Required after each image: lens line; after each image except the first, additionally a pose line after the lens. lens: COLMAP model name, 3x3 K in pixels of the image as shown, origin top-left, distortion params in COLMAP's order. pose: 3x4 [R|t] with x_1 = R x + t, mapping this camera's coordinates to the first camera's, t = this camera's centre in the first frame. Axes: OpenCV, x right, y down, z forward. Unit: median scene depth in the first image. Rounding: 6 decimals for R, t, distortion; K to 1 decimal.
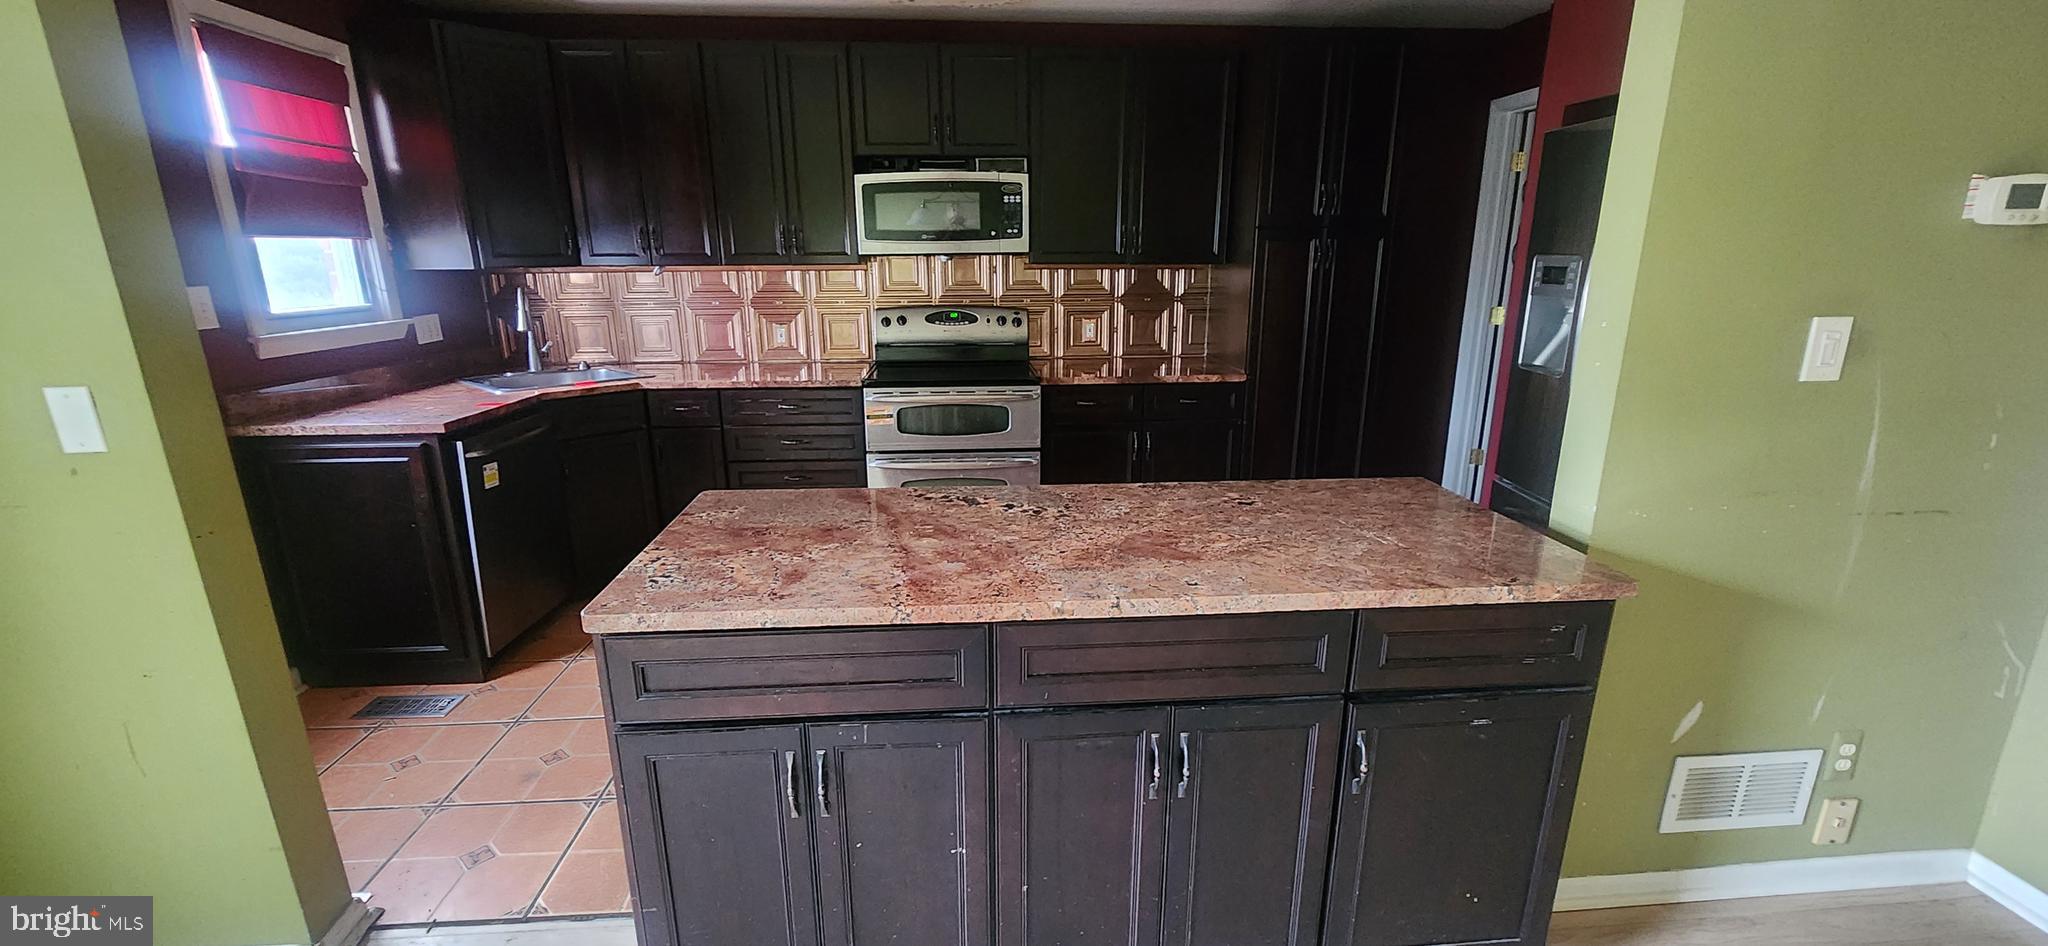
lens RADIAL K [[836.2, 0, 1021.9], [0, 836.2, 474.2], [0, 0, 1]] dist [-0.001631, -0.000217]
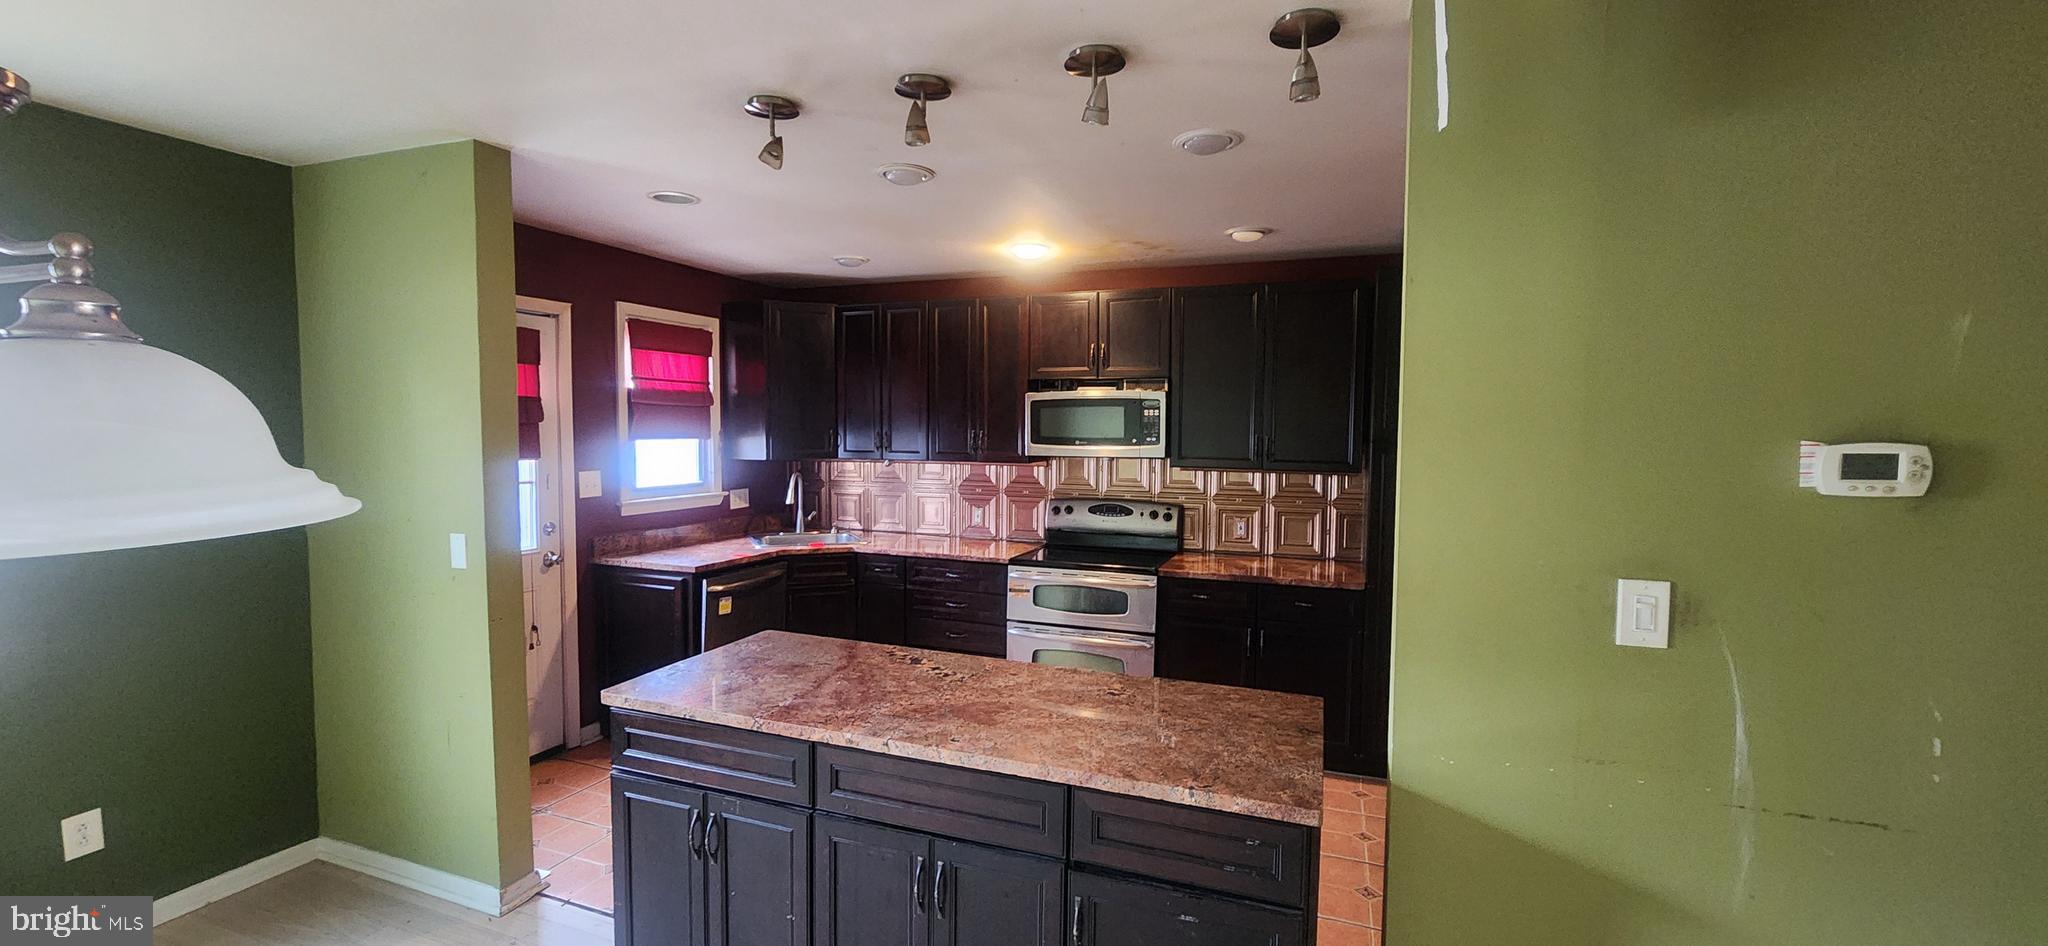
lens RADIAL K [[831.8, 0, 1017.6], [0, 831.8, 474.6], [0, 0, 1]] dist [-0.001028, -0.000055]
pose [[0.903883, 0.036860, -0.426189, 0.378156], [-0.122502, 0.976860, -0.175323, -0.026624], [0.409864, 0.210681, 0.887482, -0.090864]]
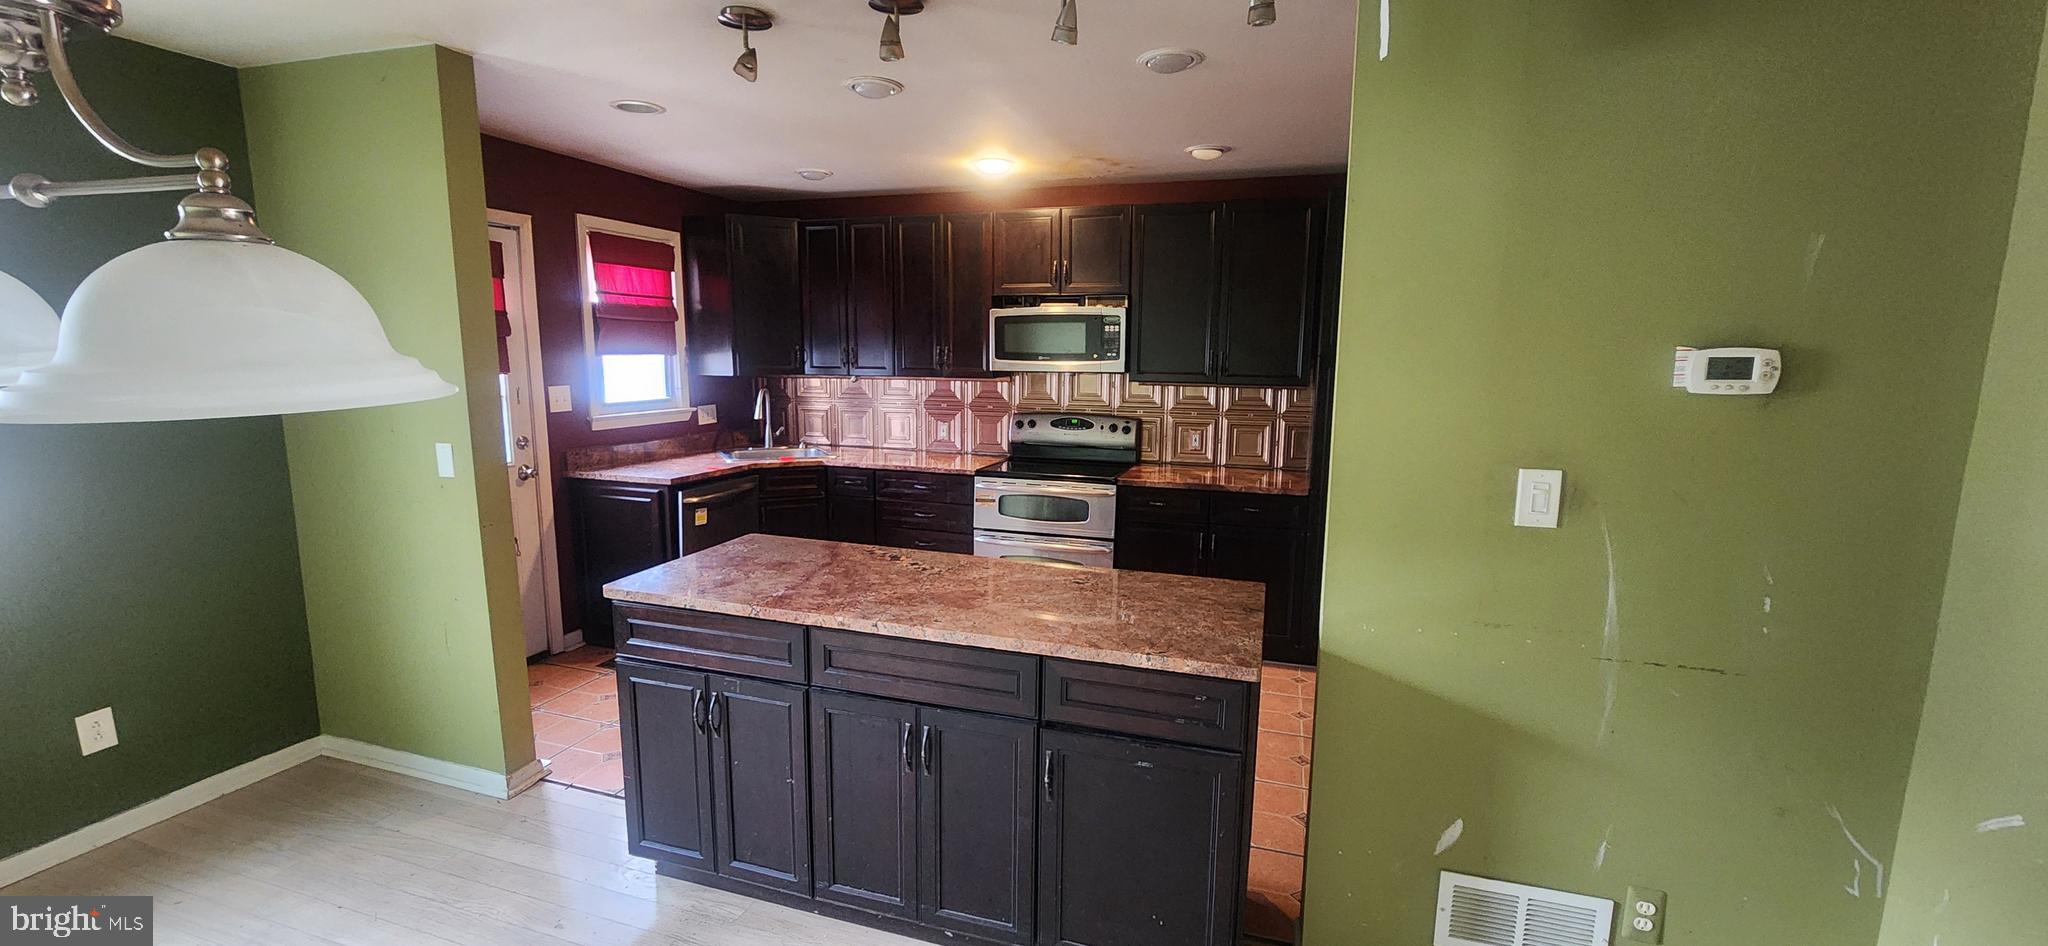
lens RADIAL K [[831.8, 0, 1017.6], [0, 831.8, 474.6], [0, 0, 1]] dist [-0.001028, -0.000055]
pose [[0.924517, 0.070333, -0.374596, 0.389300], [-0.111239, 0.989828, -0.088696, -0.003457], [0.364547, 0.123670, 0.922936, -0.142294]]
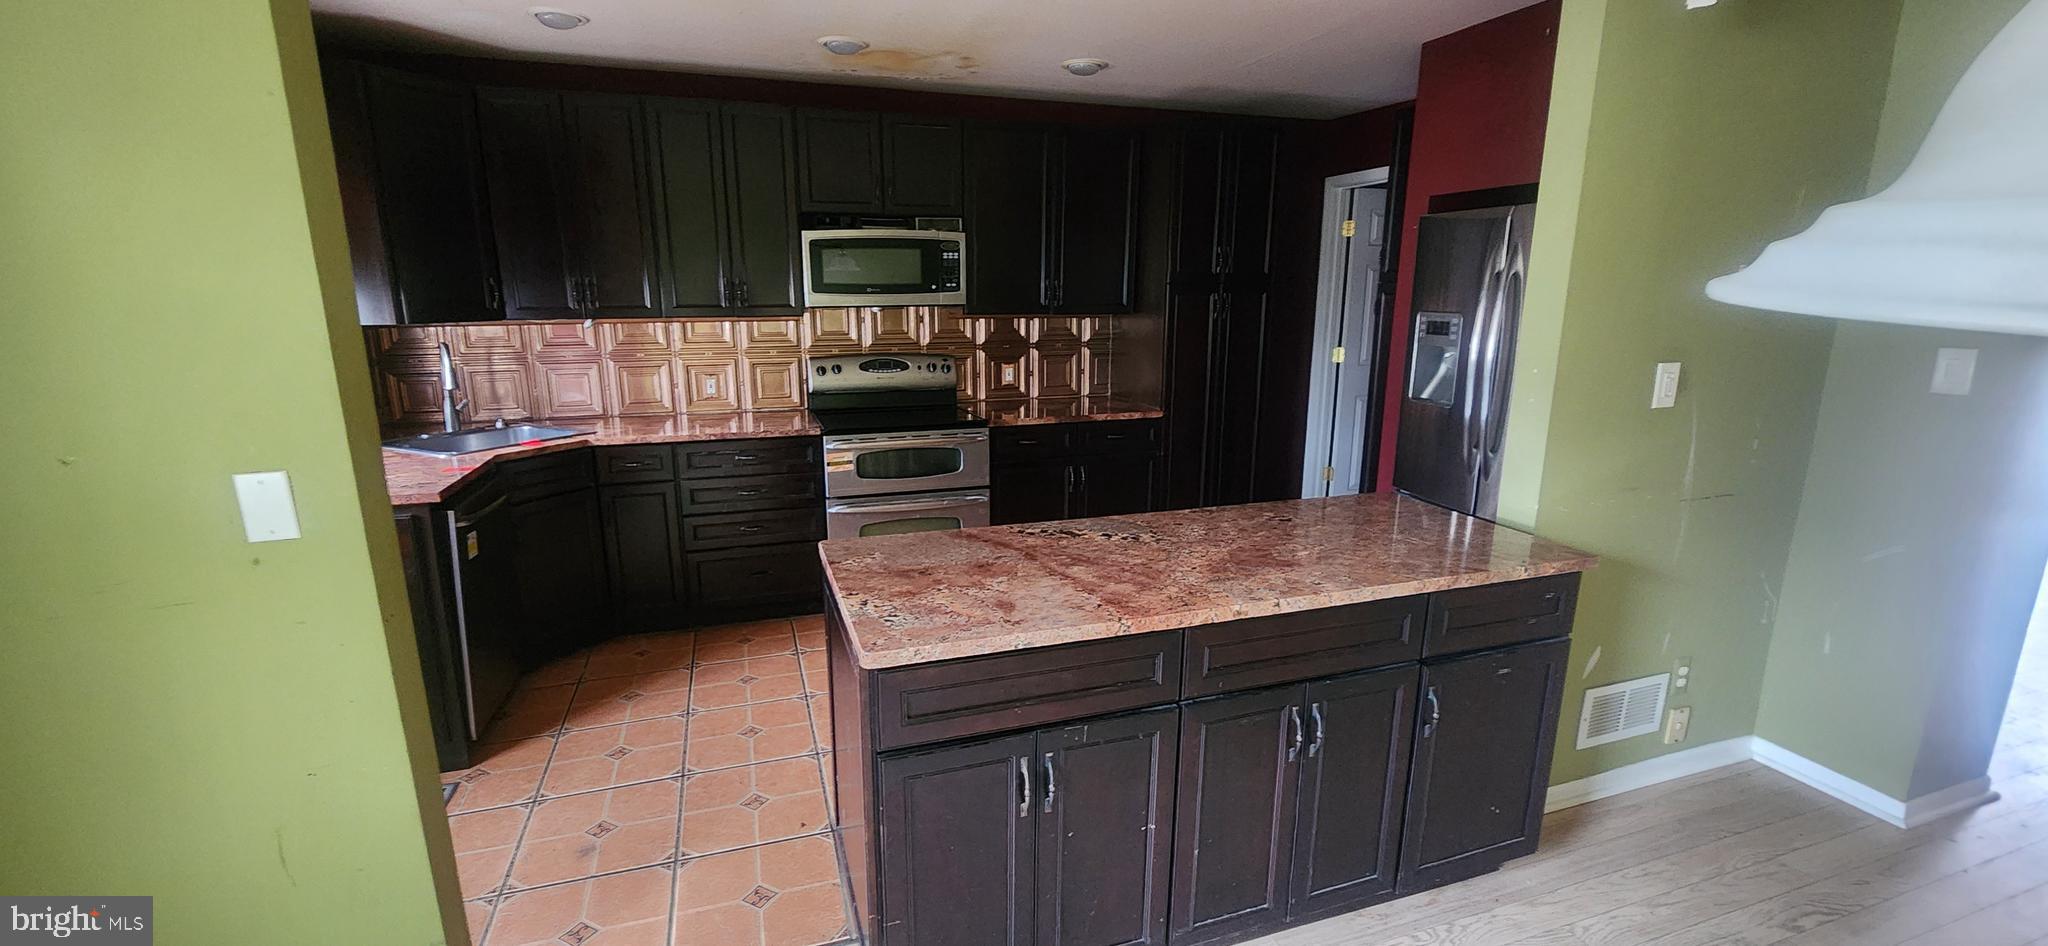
lens RADIAL K [[838.5, 0, 1014.6], [0, 838.5, 472.2], [0, 0, 1]] dist [-0.001233, 0.000018]
pose [[0.969764, -0.049164, 0.239040, -0.245118], [0.059612, 0.997548, -0.036675, -0.008440], [-0.236651, 0.049815, 0.970317, -0.061848]]
